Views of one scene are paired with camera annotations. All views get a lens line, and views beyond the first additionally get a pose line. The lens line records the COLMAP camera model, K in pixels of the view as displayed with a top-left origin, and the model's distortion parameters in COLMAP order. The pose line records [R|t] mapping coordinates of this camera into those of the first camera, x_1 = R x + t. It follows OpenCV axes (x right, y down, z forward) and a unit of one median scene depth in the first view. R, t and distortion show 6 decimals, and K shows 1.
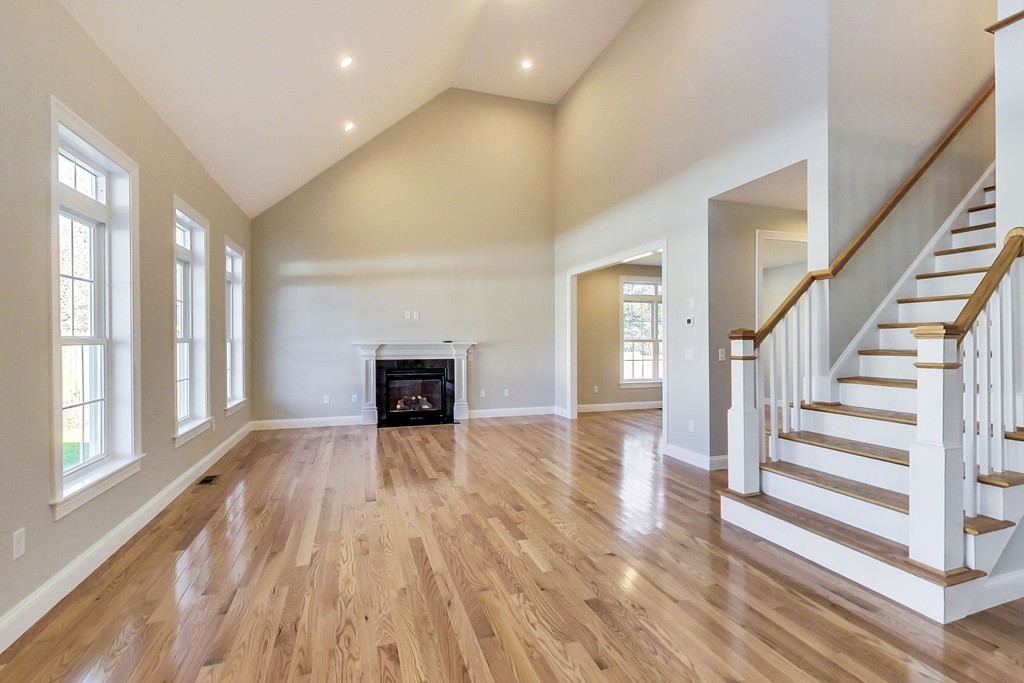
lens RADIAL K [[444.9, 0, 512.0], [0, 444.9, 341.5], [0, 0, 1]] dist [0.000779, 0.000022]
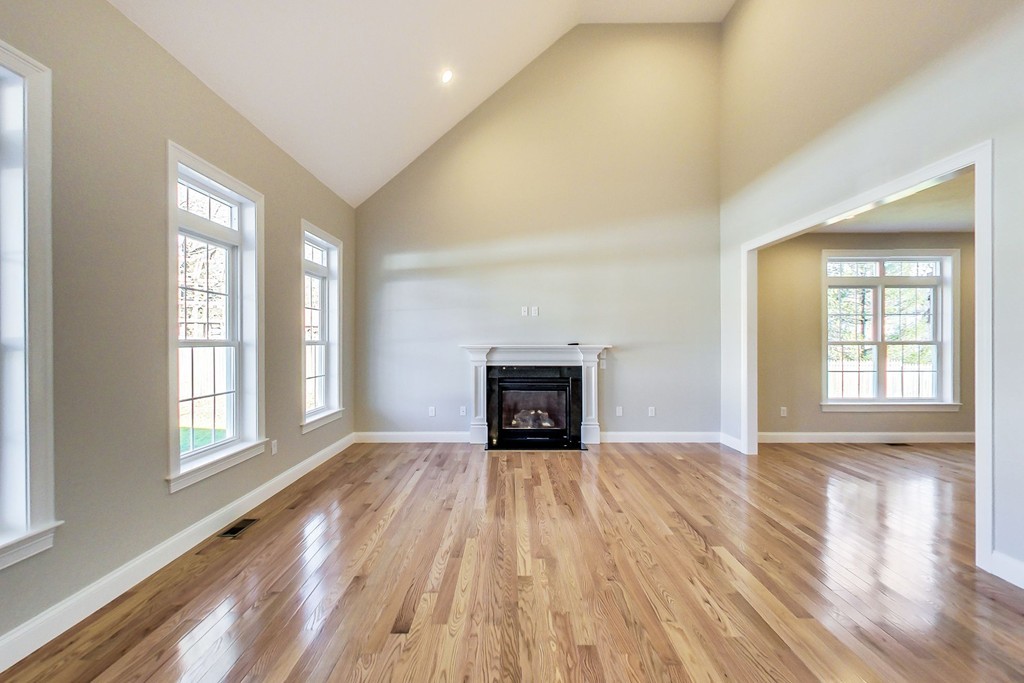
lens RADIAL K [[423.8, 0, 512.0], [0, 423.8, 341.5], [0, 0, 1]] dist [0.001369, 0.000155]
pose [[0.947315, 0.000322, -0.320303, -0.006050], [-0.001392, 0.999994, -0.003112, -0.001948], [0.320300, 0.003393, 0.947310, 0.252075]]
